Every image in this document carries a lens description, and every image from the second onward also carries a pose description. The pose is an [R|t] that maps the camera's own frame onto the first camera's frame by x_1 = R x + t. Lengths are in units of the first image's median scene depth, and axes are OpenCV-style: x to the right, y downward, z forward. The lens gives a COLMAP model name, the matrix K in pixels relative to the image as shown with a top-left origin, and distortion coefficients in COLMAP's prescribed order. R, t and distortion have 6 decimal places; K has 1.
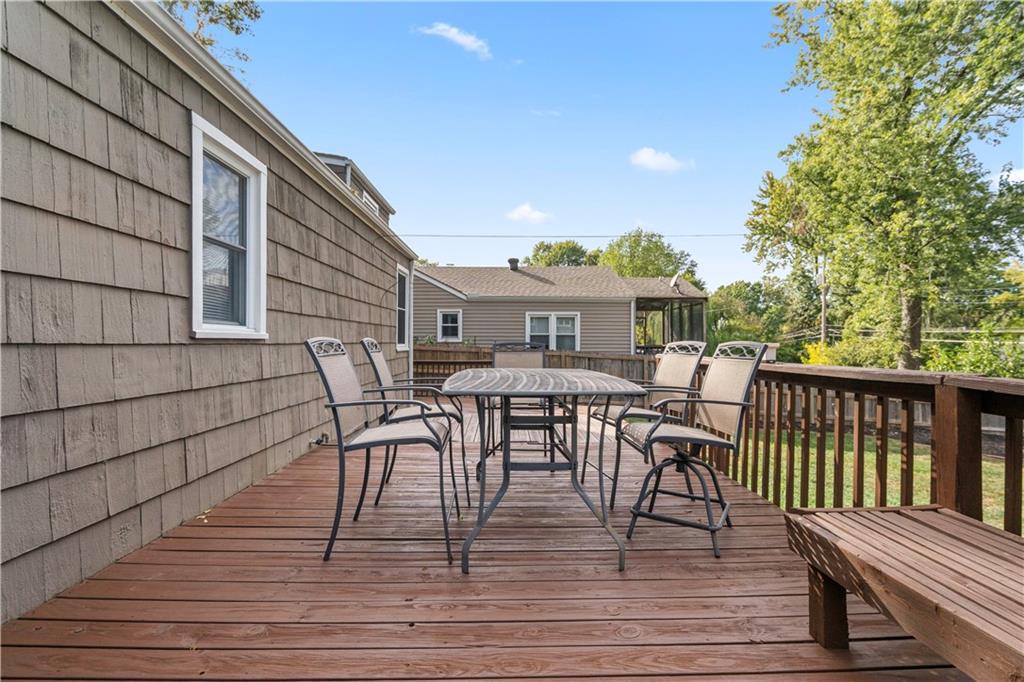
lens RADIAL K [[473.8, 0, 514.6], [0, 473.8, 332.1], [0, 0, 1]] dist [-0.001664, 0.000098]
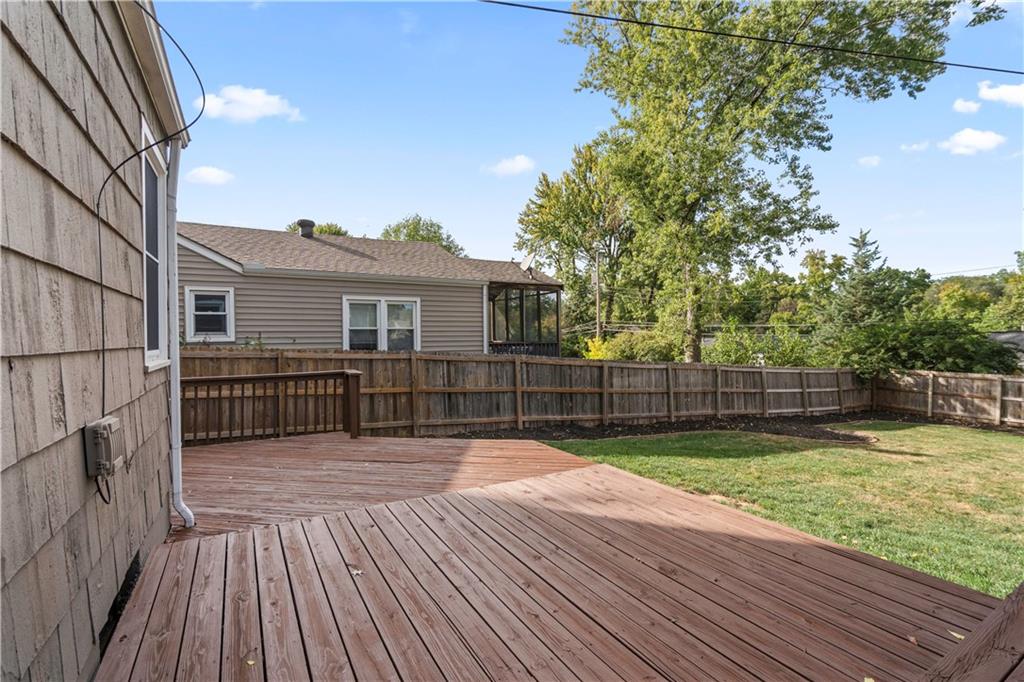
lens RADIAL K [[473.8, 0, 514.6], [0, 473.8, 332.1], [0, 0, 1]] dist [-0.001664, 0.000098]
pose [[0.868858, -0.007324, 0.495008, -0.094891], [0.003676, 0.999958, 0.008343, 0.004808], [-0.495048, -0.005429, 0.868848, 0.288799]]
